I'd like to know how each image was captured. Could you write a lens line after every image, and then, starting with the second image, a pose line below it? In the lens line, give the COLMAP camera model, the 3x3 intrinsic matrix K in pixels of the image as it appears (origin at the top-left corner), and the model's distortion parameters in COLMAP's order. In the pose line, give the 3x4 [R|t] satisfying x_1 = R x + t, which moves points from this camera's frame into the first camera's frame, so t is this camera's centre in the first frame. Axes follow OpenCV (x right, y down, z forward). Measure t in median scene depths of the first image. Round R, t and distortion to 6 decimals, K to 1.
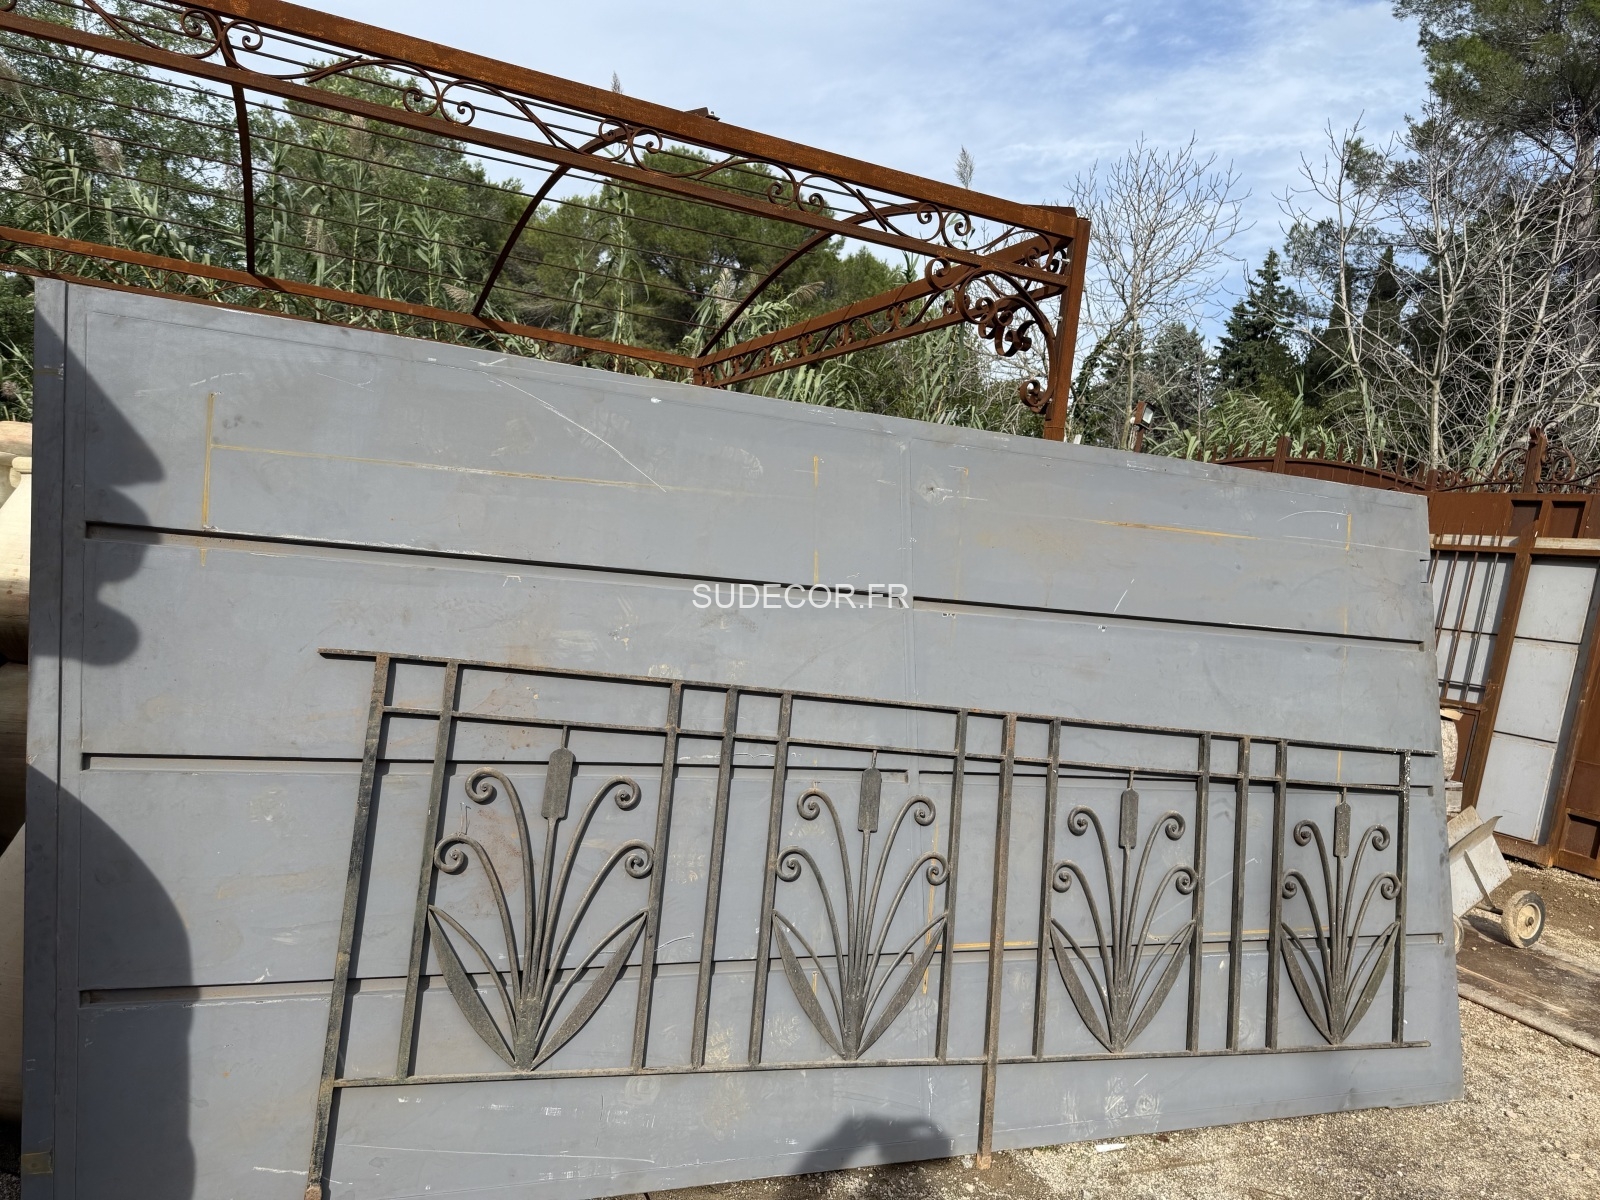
lens RADIAL K [[1300.8, 0, 651.6], [0, 1300.8, 600.5], [0, 0, 1]] dist [-0.000334, -0.040106]
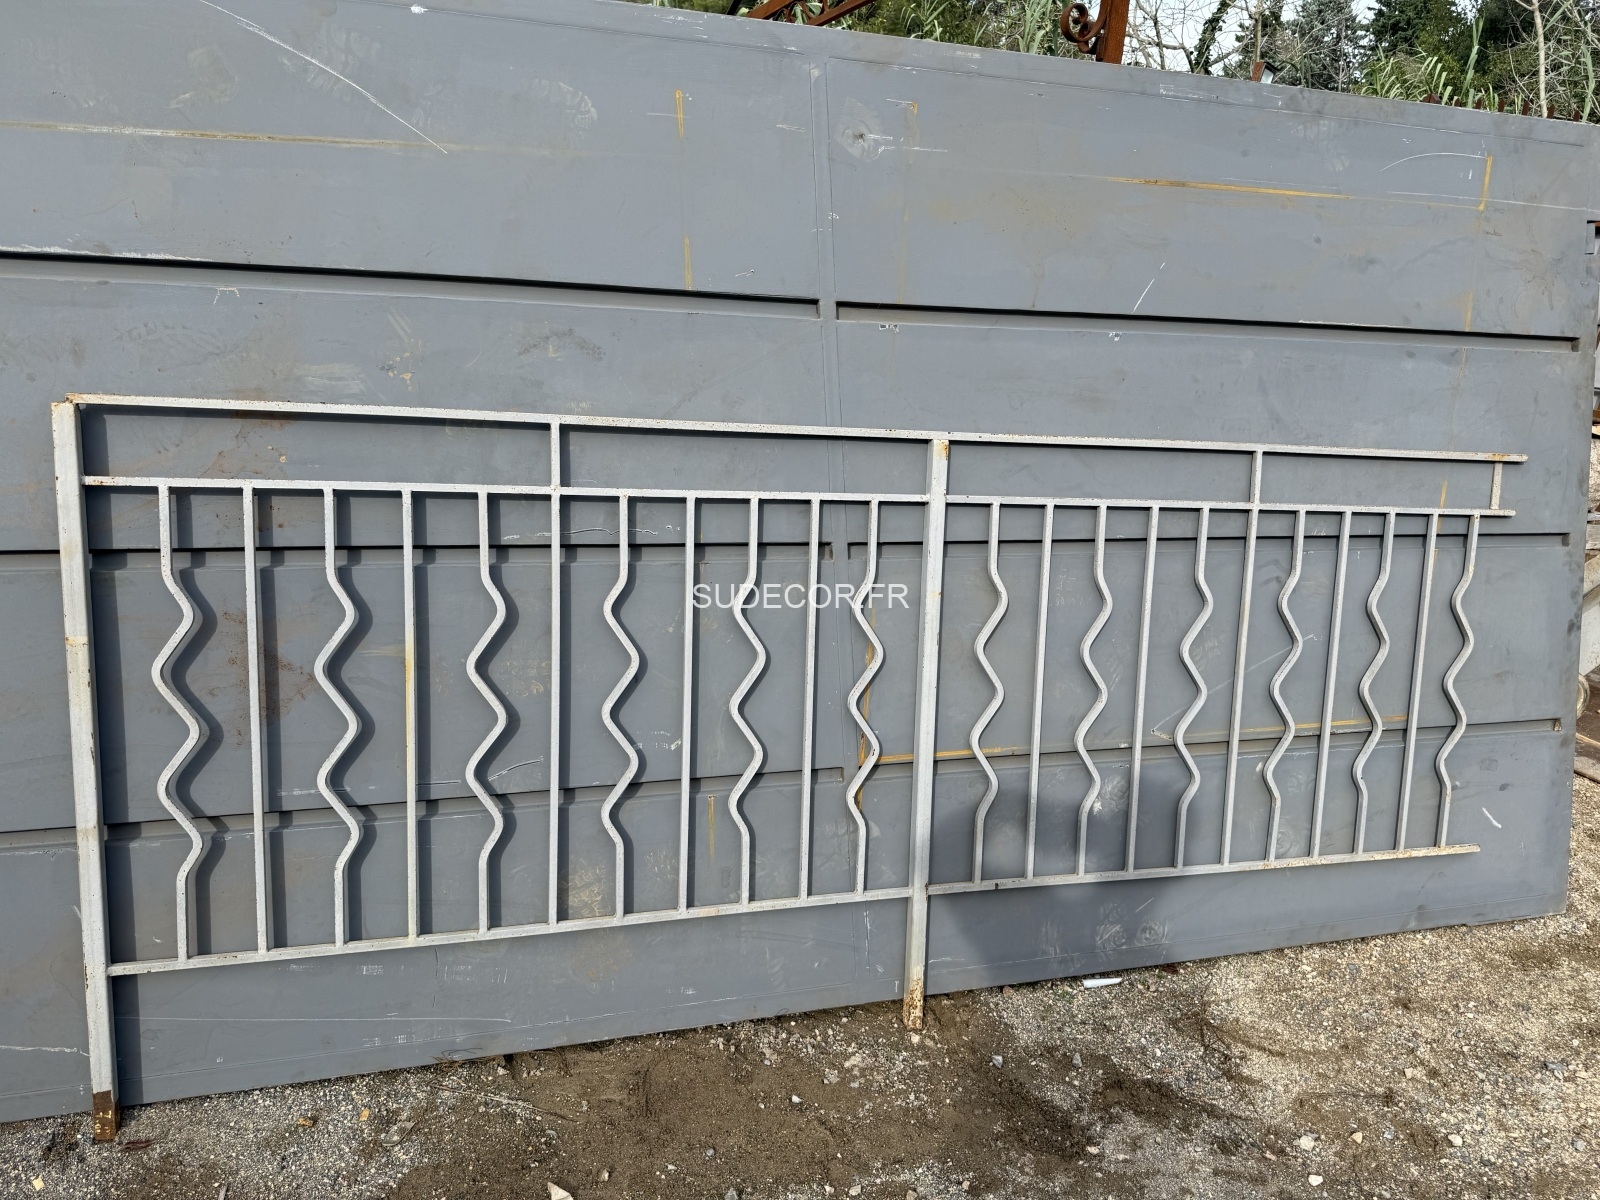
lens RADIAL K [[1094.6, 0, 800.0], [0, 1094.6, 600.0], [0, 0, 1]] dist [-0.013651, -0.006163]
pose [[0.996615, -0.018192, -0.080167, 0.218073], [0.036342, 0.972236, 0.231163, 0.018396], [0.073736, -0.233294, 0.969607, 0.362499]]
